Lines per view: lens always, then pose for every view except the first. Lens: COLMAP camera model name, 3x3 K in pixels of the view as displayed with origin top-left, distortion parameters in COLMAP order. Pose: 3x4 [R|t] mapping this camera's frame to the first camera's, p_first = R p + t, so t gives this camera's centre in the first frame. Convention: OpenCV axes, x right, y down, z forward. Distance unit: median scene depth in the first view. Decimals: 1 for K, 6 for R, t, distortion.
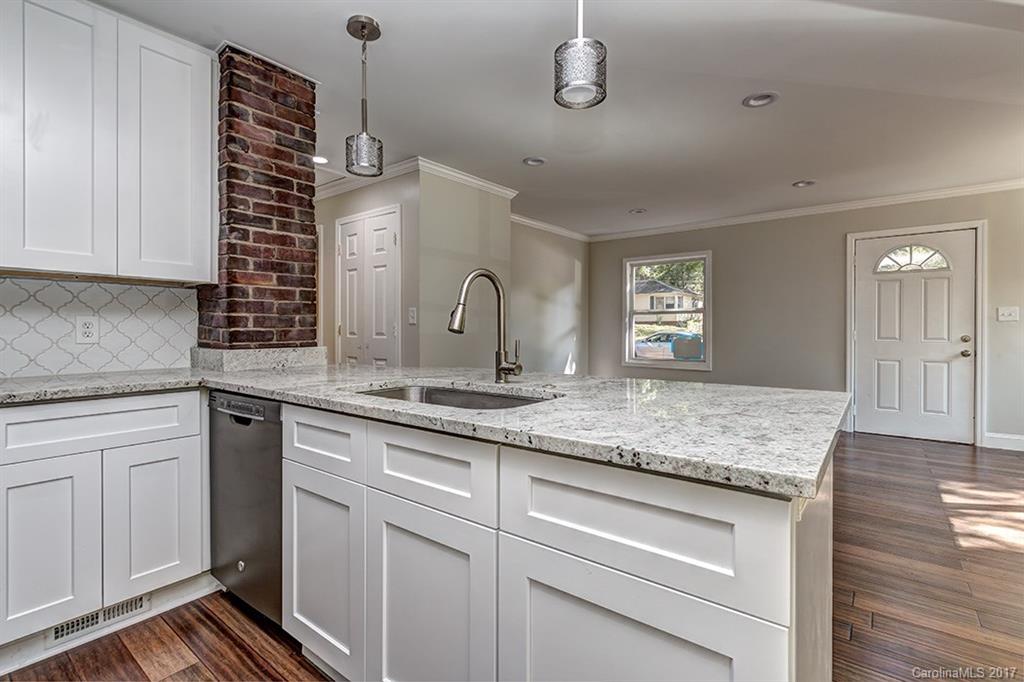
lens RADIAL K [[472.6, 0, 515.5], [0, 472.6, 334.1], [0, 0, 1]] dist [0.005024, 0.000216]
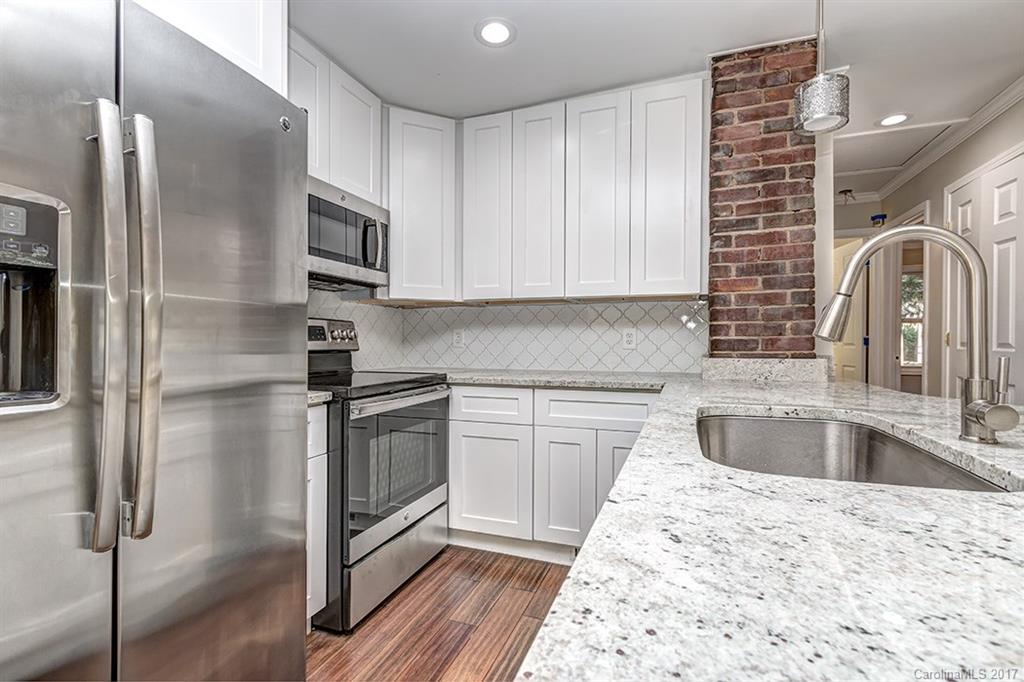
lens RADIAL K [[470.3, 0, 515.7], [0, 470.3, 342.1], [0, 0, 1]] dist [0.003267, 0.000136]
pose [[0.299328, 0.006408, -0.954129, 0.220020], [-0.010120, 0.999943, 0.003541, -0.000374], [0.954097, 0.008595, 0.299376, 0.283925]]
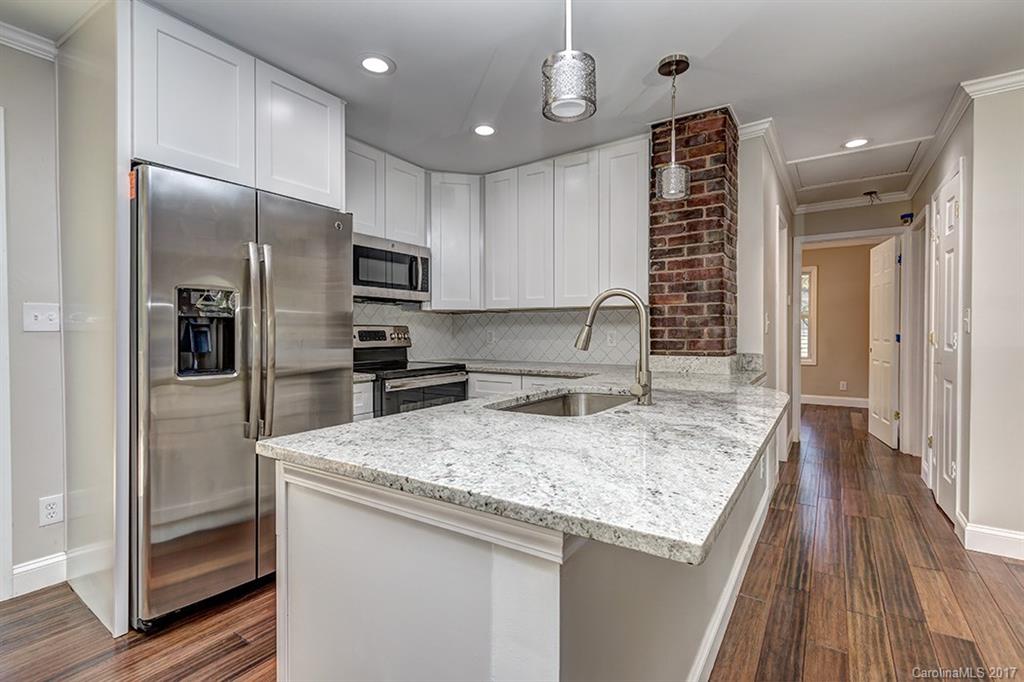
lens RADIAL K [[472.6, 0, 515.5], [0, 472.6, 334.1], [0, 0, 1]] dist [0.005024, 0.000216]
pose [[0.070740, 0.010924, -0.997435, 0.653499], [-0.007723, 0.999916, 0.010403, -0.034318], [0.997465, 0.006967, 0.070819, 0.499898]]
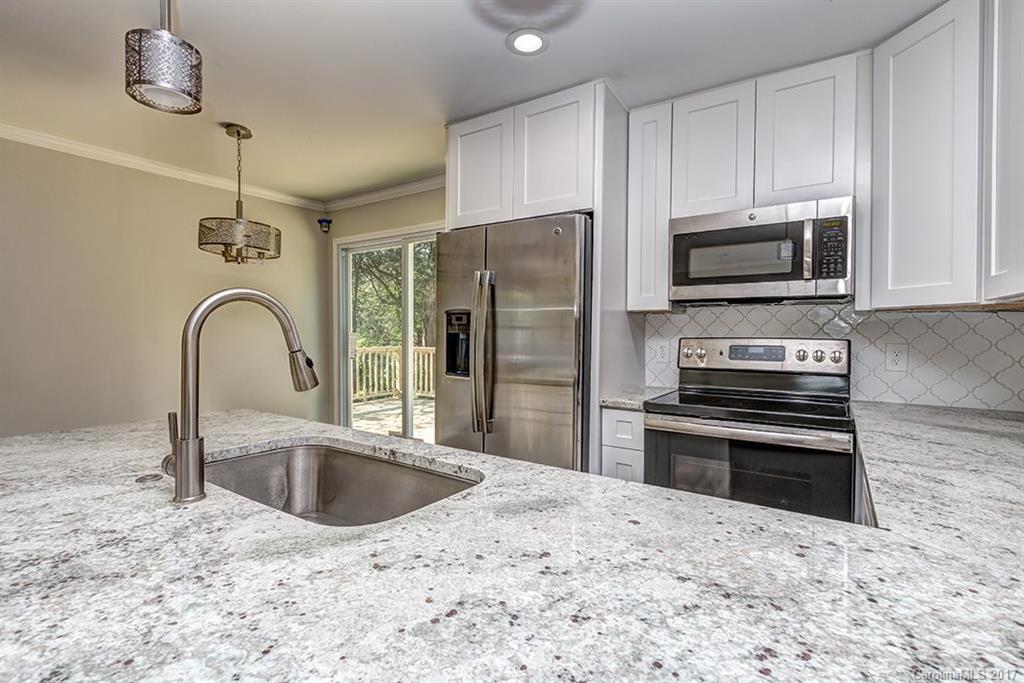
lens RADIAL K [[472.6, 0, 515.5], [0, 472.6, 334.6], [0, 0, 1]] dist [0.005024, 0.000216]
pose [[-0.998239, -0.001086, -0.059304, -0.262515], [-0.001745, 0.999937, 0.011065, -0.060315], [0.059288, 0.011149, -0.998179, 1.129408]]
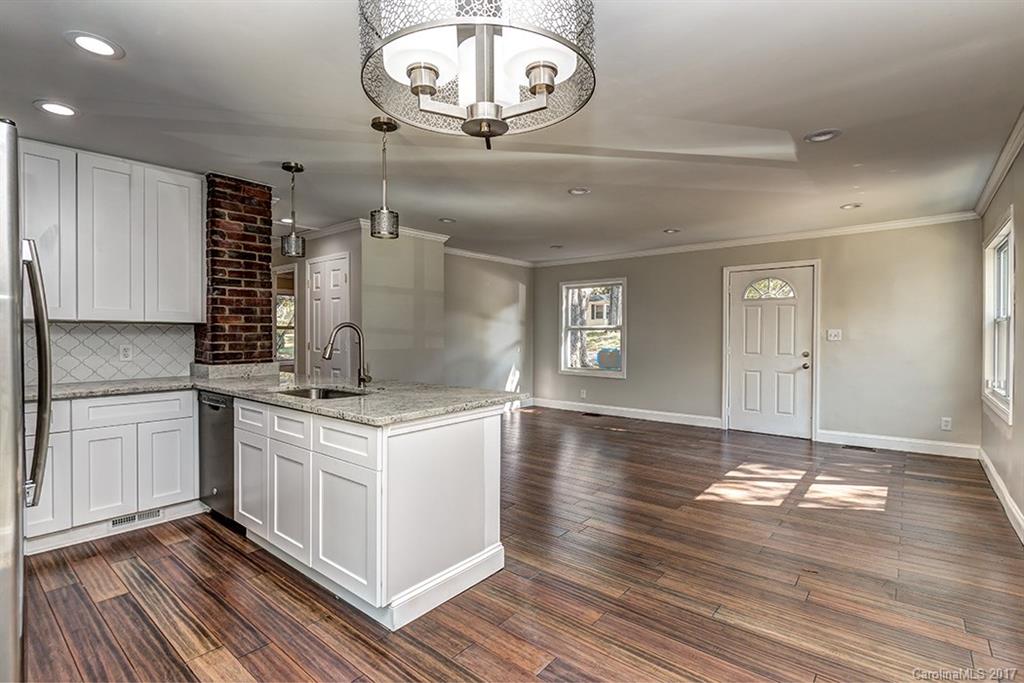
lens RADIAL K [[482.9, 0, 512.0], [0, 482.9, 341.5], [0, 0, 1]] dist [0.012003, -0.000019]
pose [[0.999207, 0.002745, -0.039710, 0.436200], [-0.002504, 0.999978, 0.006123, -0.055475], [0.039726, -0.006018, 0.999192, -0.551910]]
